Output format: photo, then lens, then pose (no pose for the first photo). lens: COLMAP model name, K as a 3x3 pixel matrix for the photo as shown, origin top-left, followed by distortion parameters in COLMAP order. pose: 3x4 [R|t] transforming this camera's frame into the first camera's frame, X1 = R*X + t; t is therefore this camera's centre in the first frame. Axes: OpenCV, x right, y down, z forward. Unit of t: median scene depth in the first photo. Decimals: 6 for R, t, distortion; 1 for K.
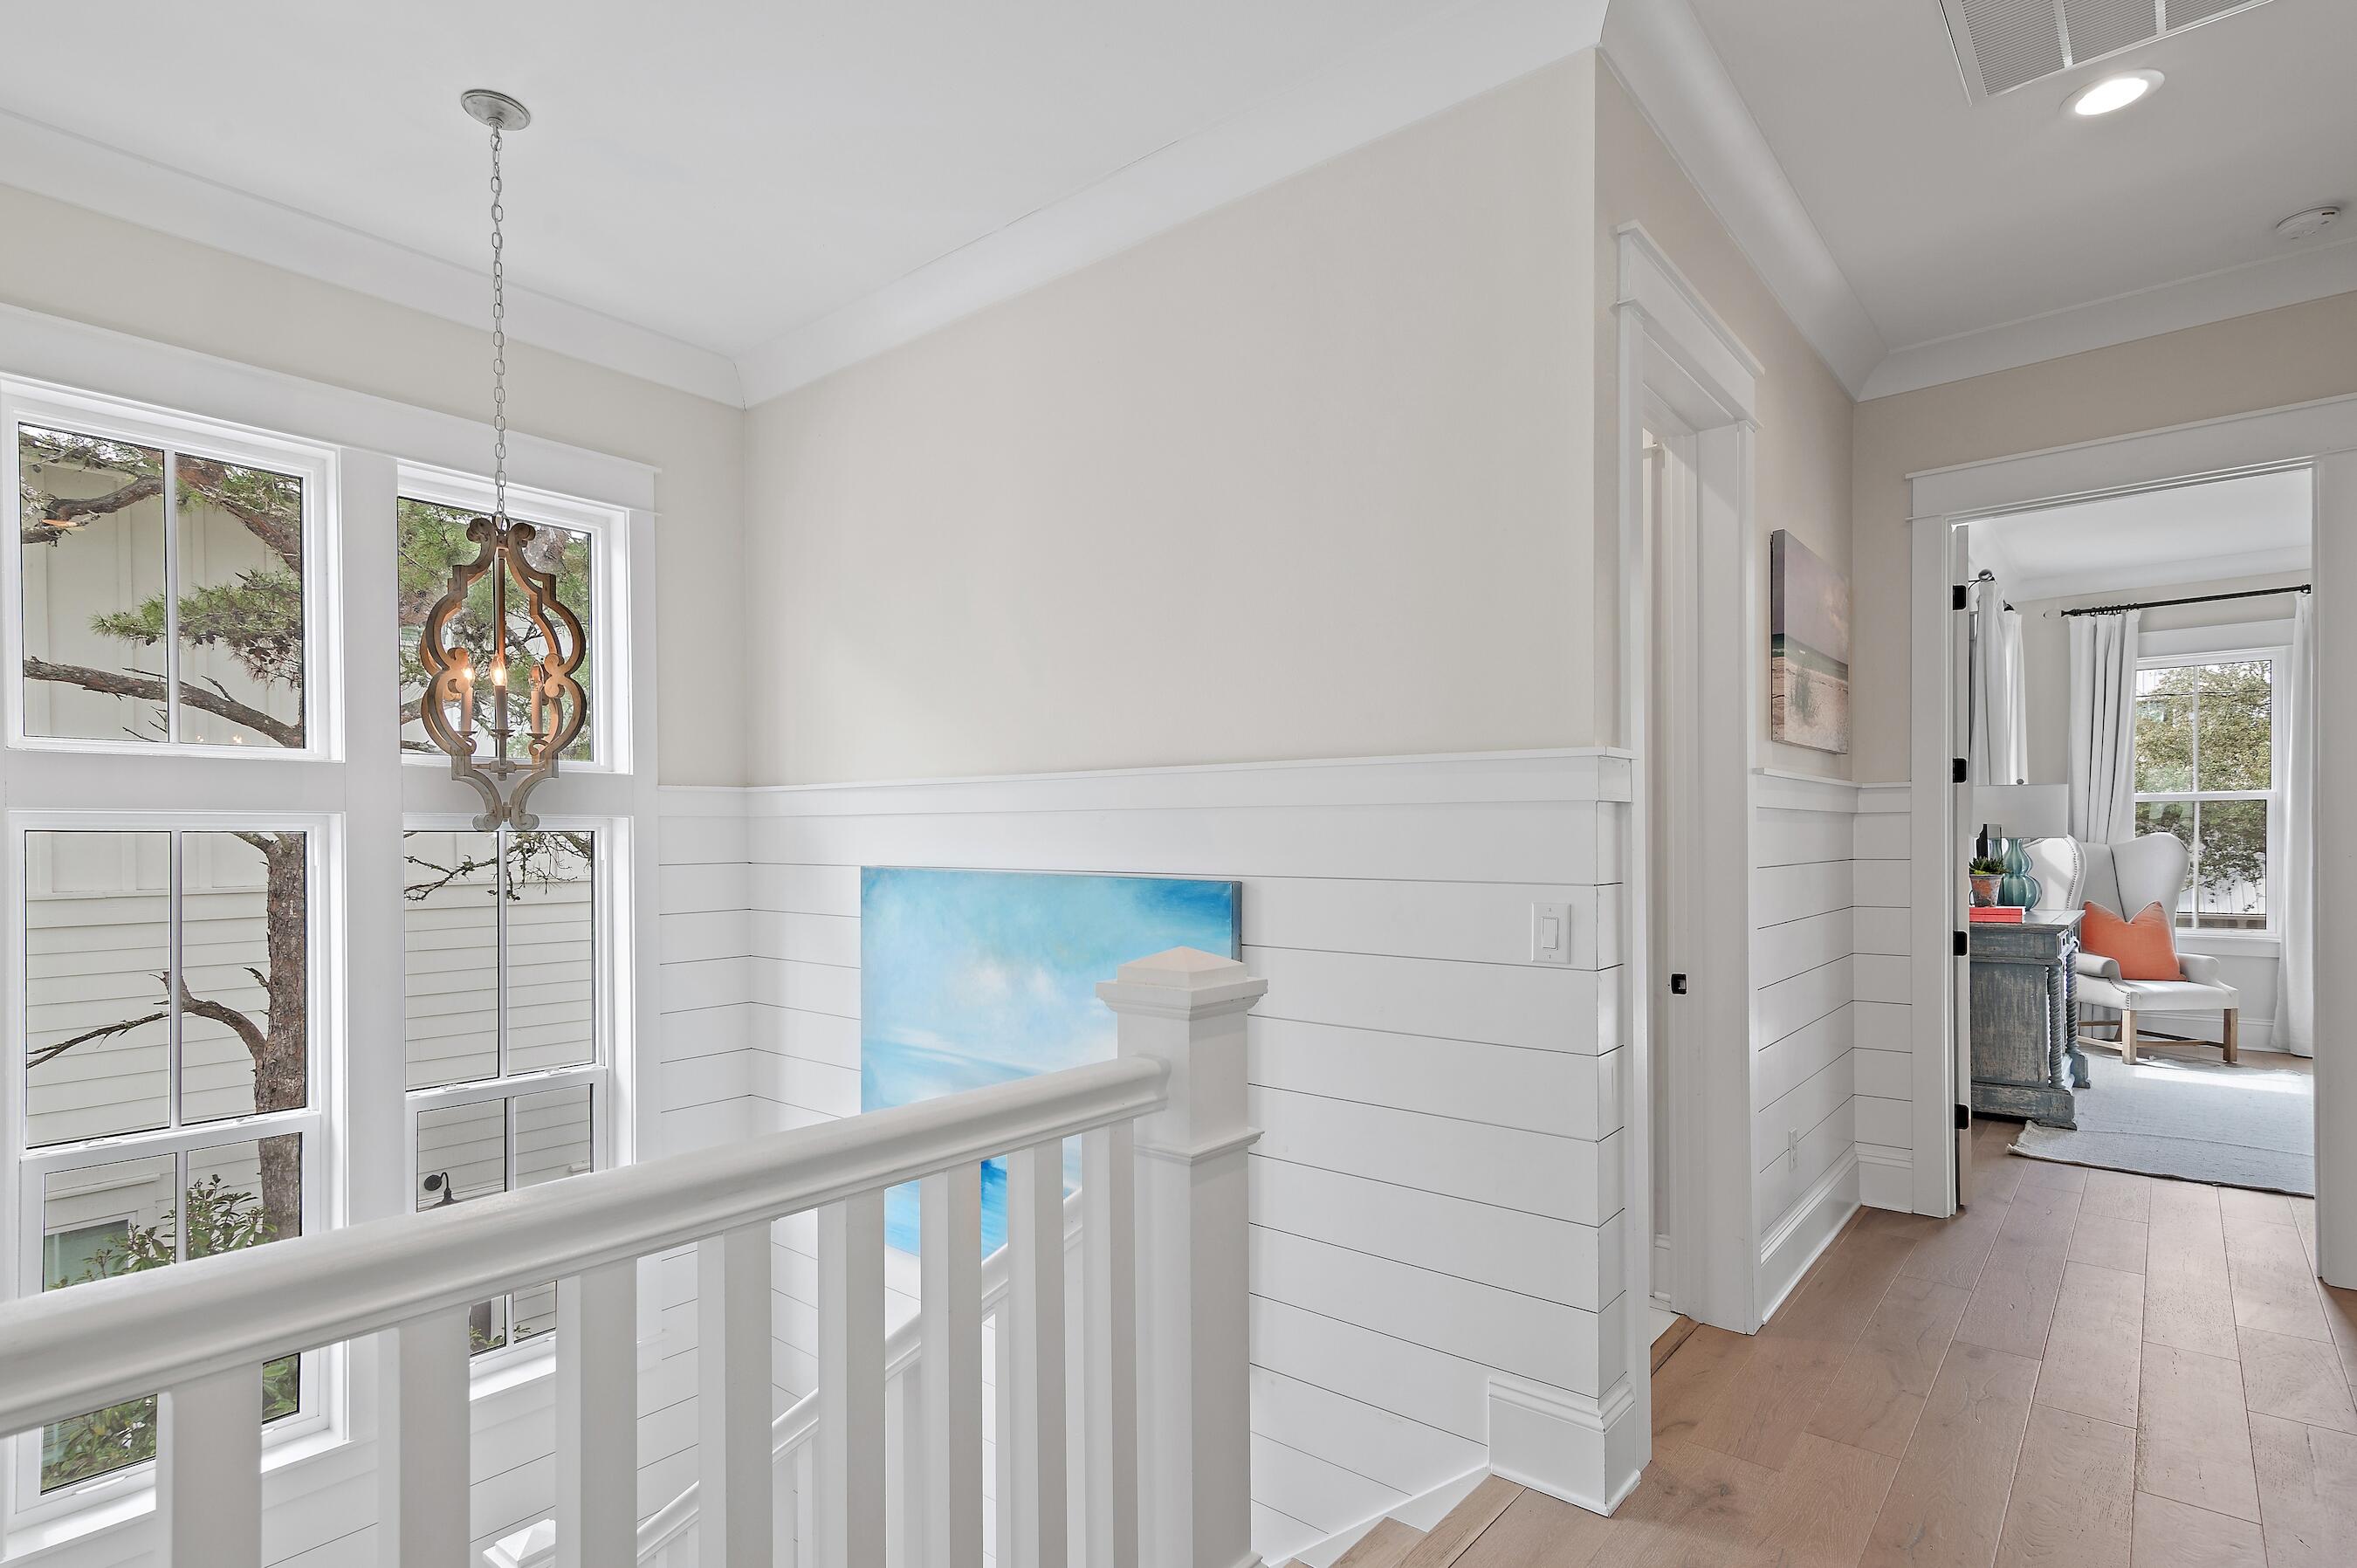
lens RADIAL K [[1162.4, 0, 1177.6], [0, 1162.4, 853.7], [0, 0, 1]] dist [0.004000, 0.000843]
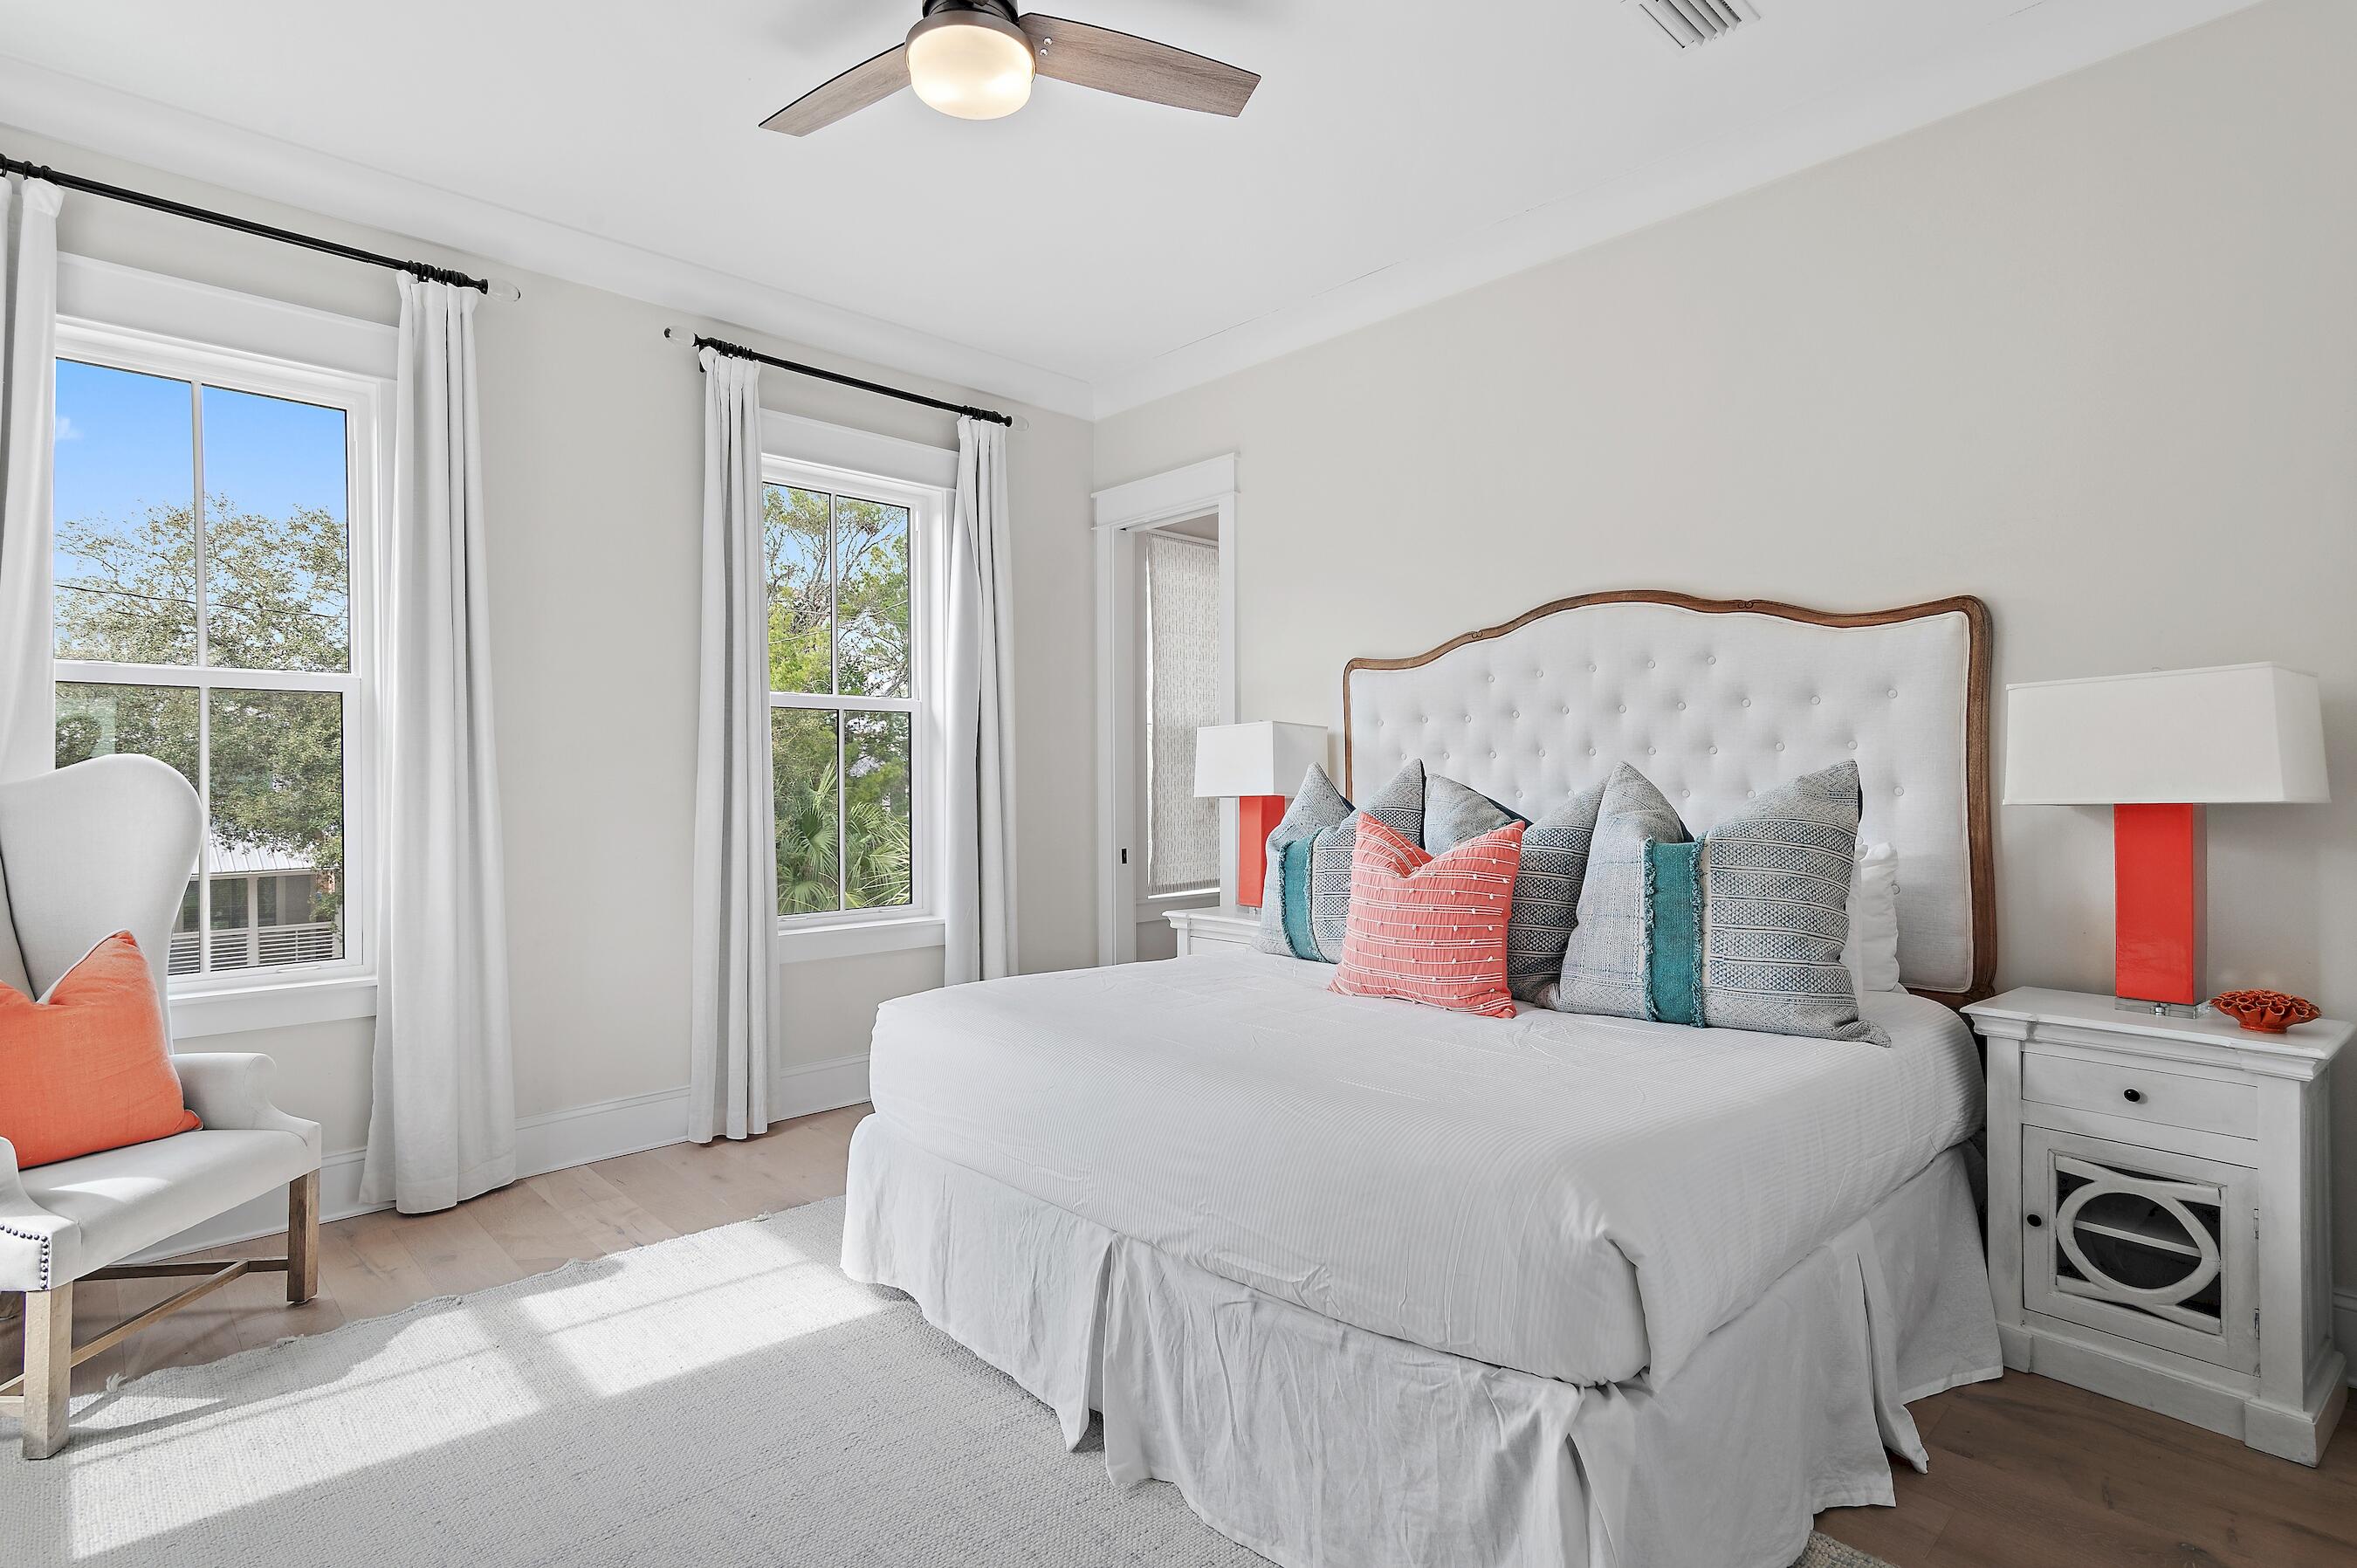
lens RADIAL K [[1167.9, 0, 1179.0], [0, 1167.9, 818.0], [0, 0, 1]] dist [0.003097, 0.001227]
pose [[0.115892, -0.009959, 0.993212, 0.310890], [0.004888, 0.999943, 0.009457, 0.000846], [-0.993250, 0.003759, 0.115934, 0.380887]]
